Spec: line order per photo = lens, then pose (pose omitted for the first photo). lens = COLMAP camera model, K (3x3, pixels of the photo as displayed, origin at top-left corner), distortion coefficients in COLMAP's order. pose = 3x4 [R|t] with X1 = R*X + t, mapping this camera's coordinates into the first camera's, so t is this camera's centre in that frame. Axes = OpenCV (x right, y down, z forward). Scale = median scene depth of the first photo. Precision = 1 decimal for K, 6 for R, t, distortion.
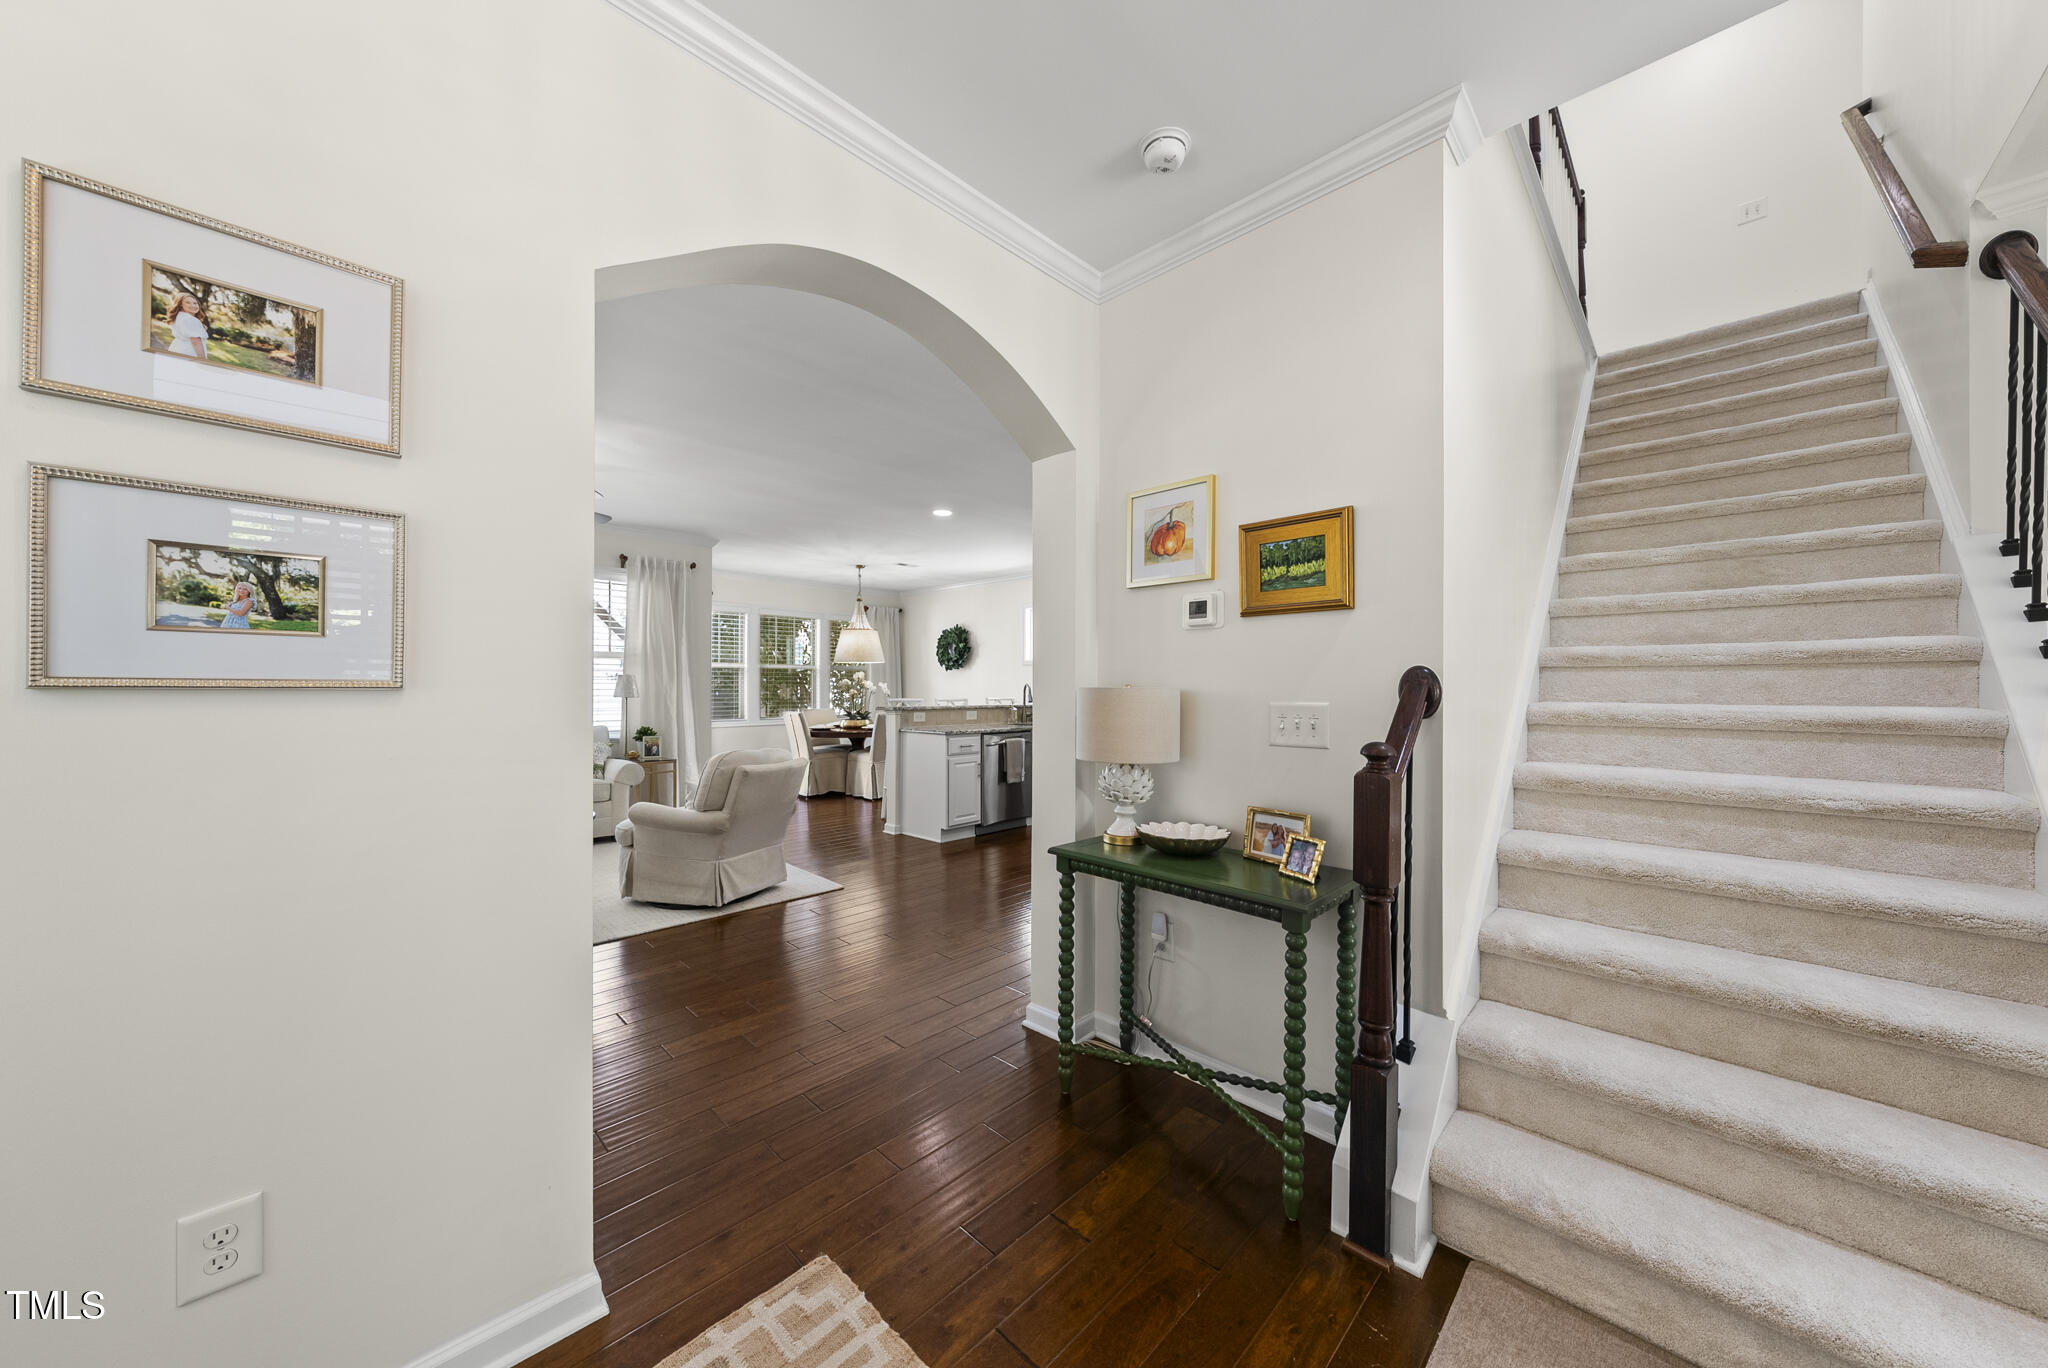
lens RADIAL K [[692.8, 0, 1027.3], [0, 692.8, 683.5], [0, 0, 1]] dist [-0.000513, 0.000048]
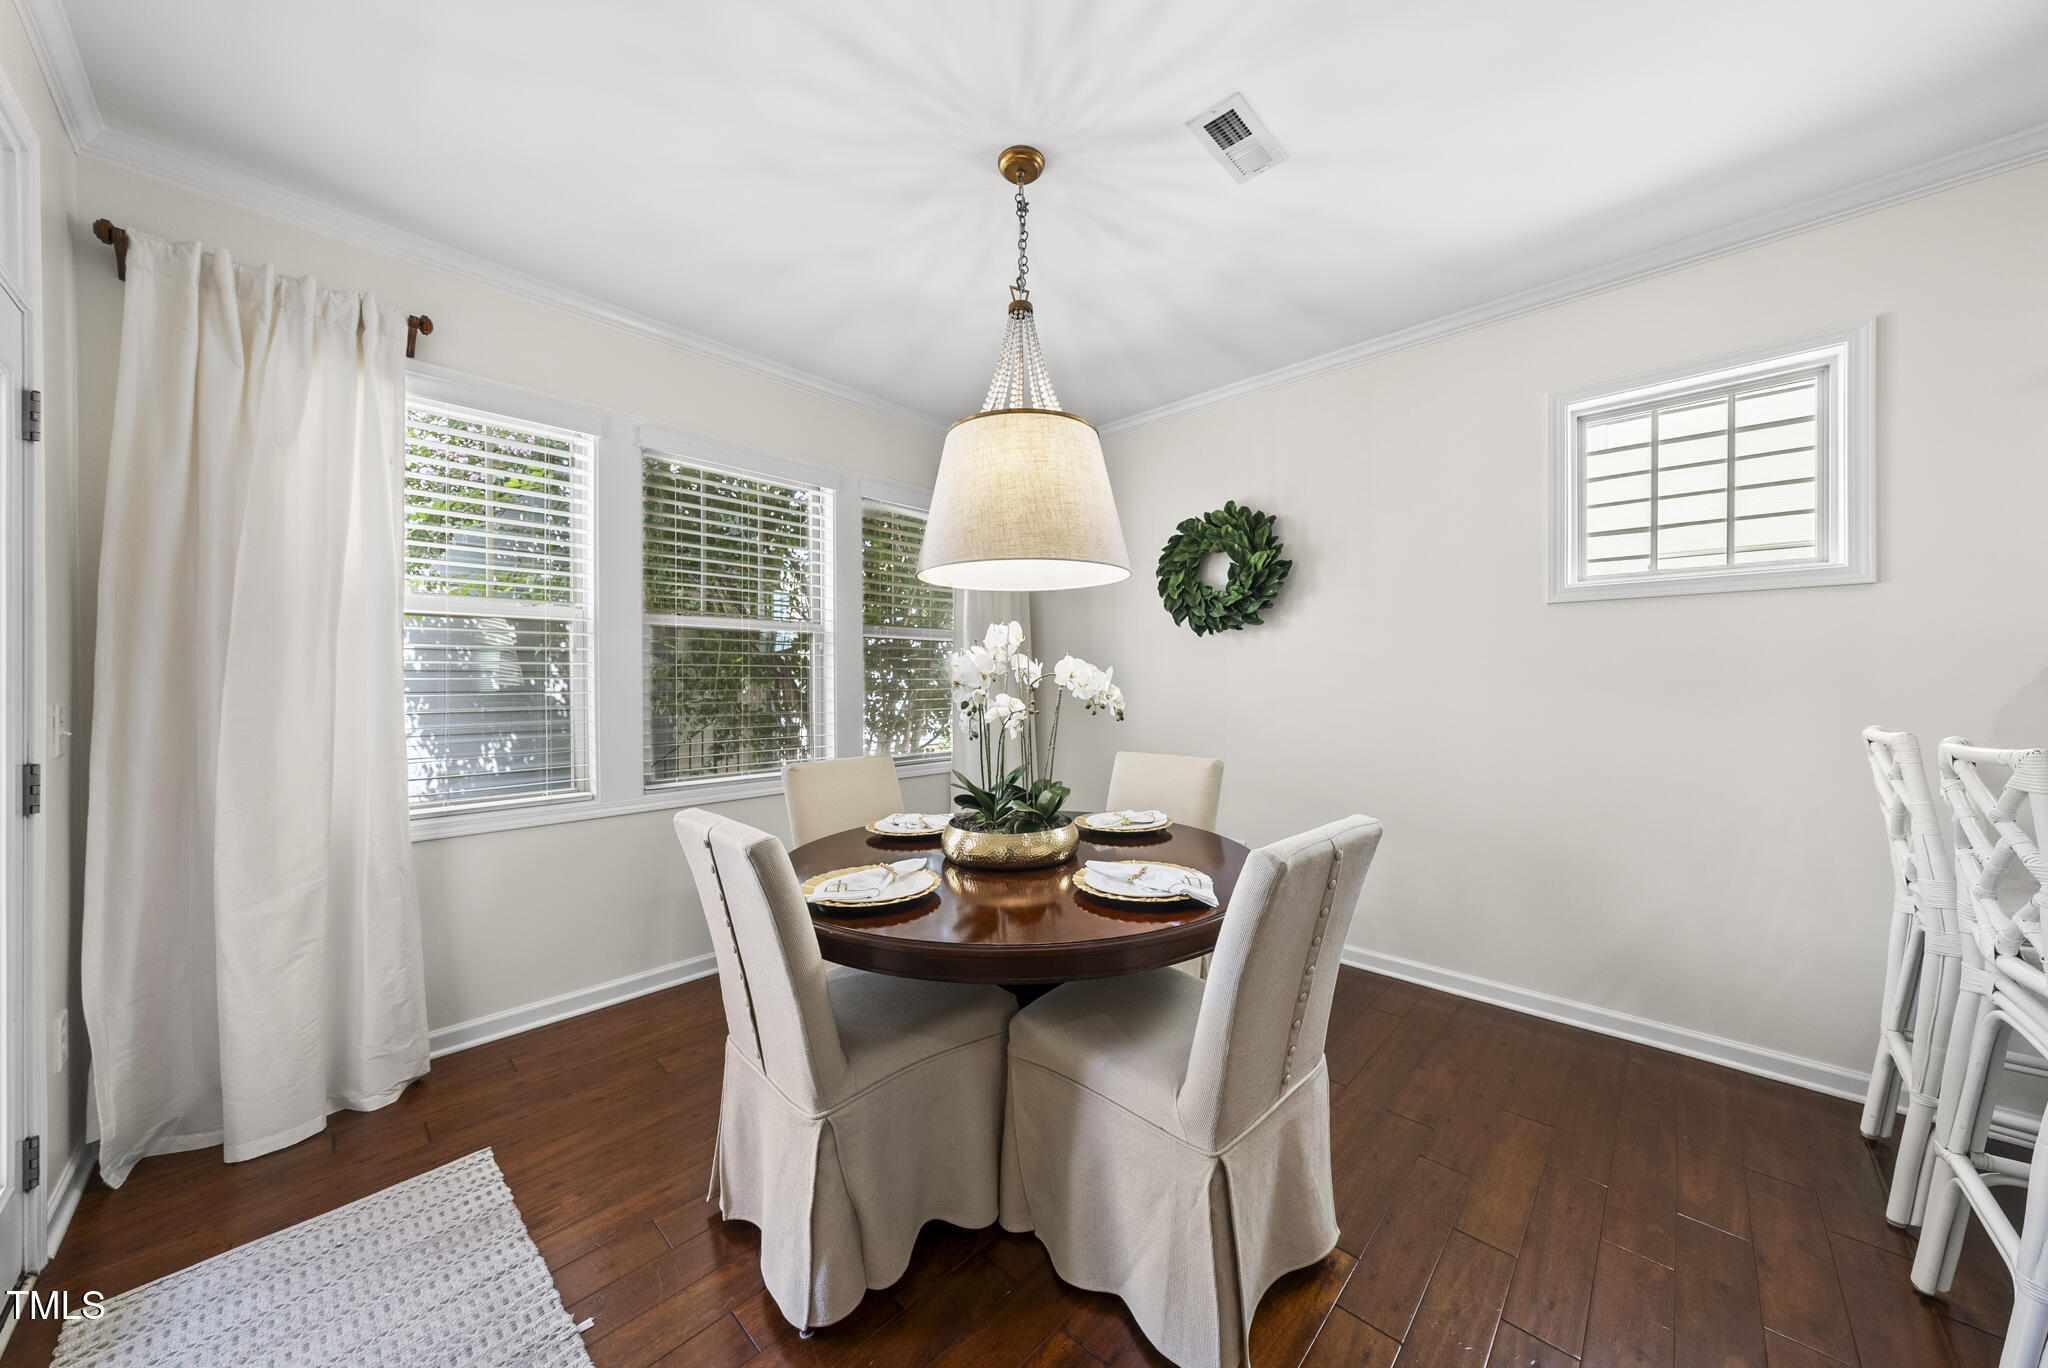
lens RADIAL K [[692.8, 0, 1020.7], [0, 692.8, 683.2], [0, 0, 1]] dist [-0.000513, 0.000048]
pose [[0.999917, -0.009182, -0.009072, -0.206358], [0.009174, 0.999958, -0.000884, 0.005132], [0.009079, 0.000801, 0.999958, 0.661103]]
